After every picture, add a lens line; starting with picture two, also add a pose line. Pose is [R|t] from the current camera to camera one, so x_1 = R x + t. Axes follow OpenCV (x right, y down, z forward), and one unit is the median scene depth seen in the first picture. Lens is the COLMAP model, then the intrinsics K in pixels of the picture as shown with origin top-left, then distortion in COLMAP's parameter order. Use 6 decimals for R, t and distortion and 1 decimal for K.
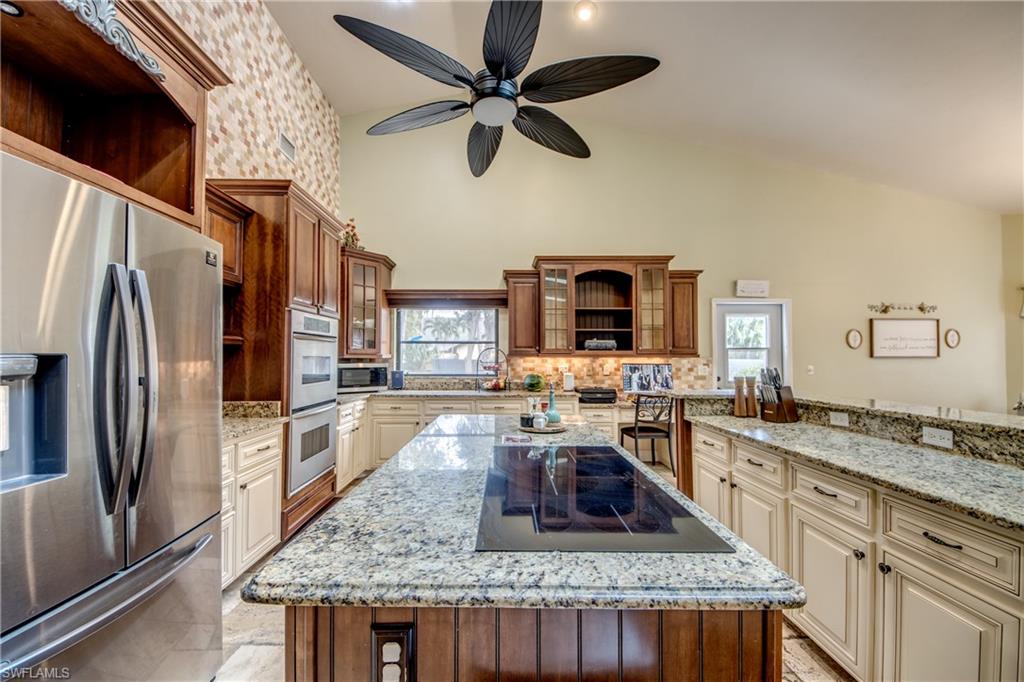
lens RADIAL K [[388.3, 0, 494.4], [0, 388.3, 348.1], [0, 0, 1]] dist [0.007982, -0.008765]
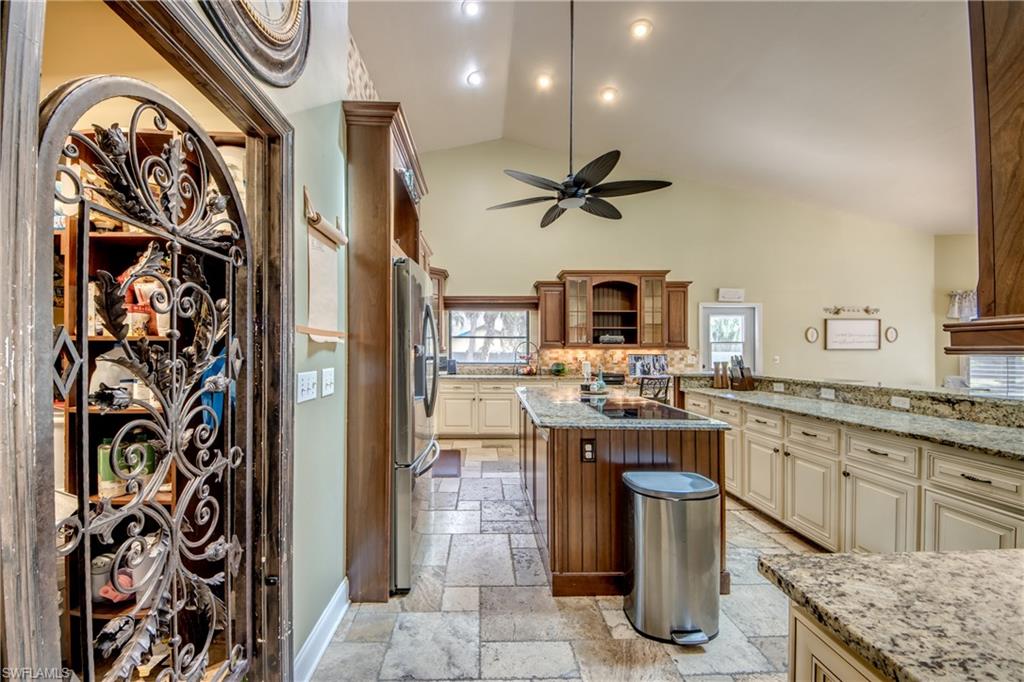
lens RADIAL K [[388.3, 0, 481.2], [0, 388.3, 349.5], [0, 0, 1]] dist [0.007982, -0.008765]
pose [[0.999997, 0.001107, 0.002302, -0.159502], [-0.001153, 0.999796, 0.020154, -0.000787], [-0.002279, -0.020157, 0.999794, -0.279501]]
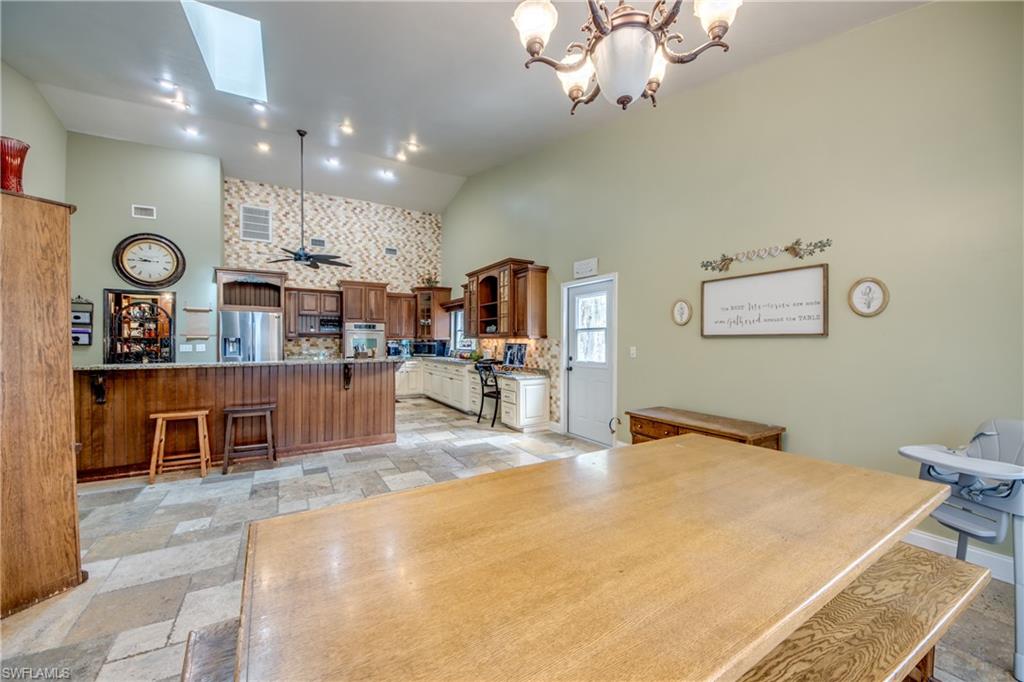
lens RADIAL K [[387.5, 0, 520.7], [0, 387.5, 345.9], [0, 0, 1]] dist [0.000846, -0.000721]
pose [[0.498319, 0.009568, -0.866941, 1.546564], [0.019562, 0.999560, 0.022276, 0.020358], [0.866773, -0.028060, 0.497913, 0.390202]]
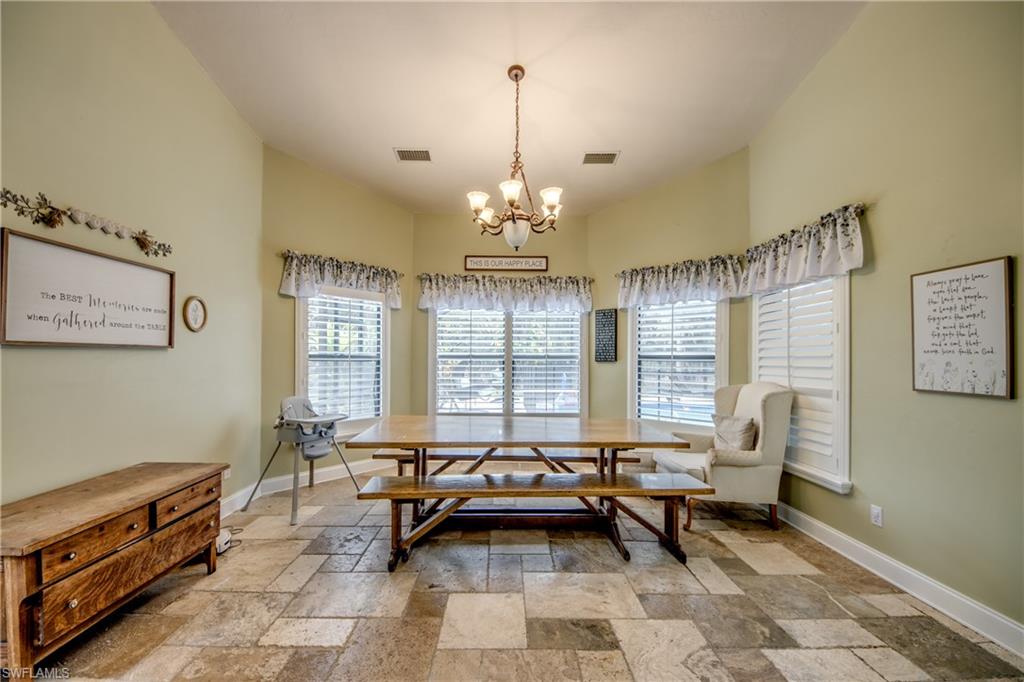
lens RADIAL K [[388.3, 0, 514.0], [0, 388.3, 355.0], [0, 0, 1]] dist [0.007982, -0.008765]
pose [[-0.008944, 0.006956, 0.999936, 0.697434], [-0.024515, 0.999674, -0.007174, 0.027978], [-0.999659, -0.024578, -0.008771, 0.608006]]
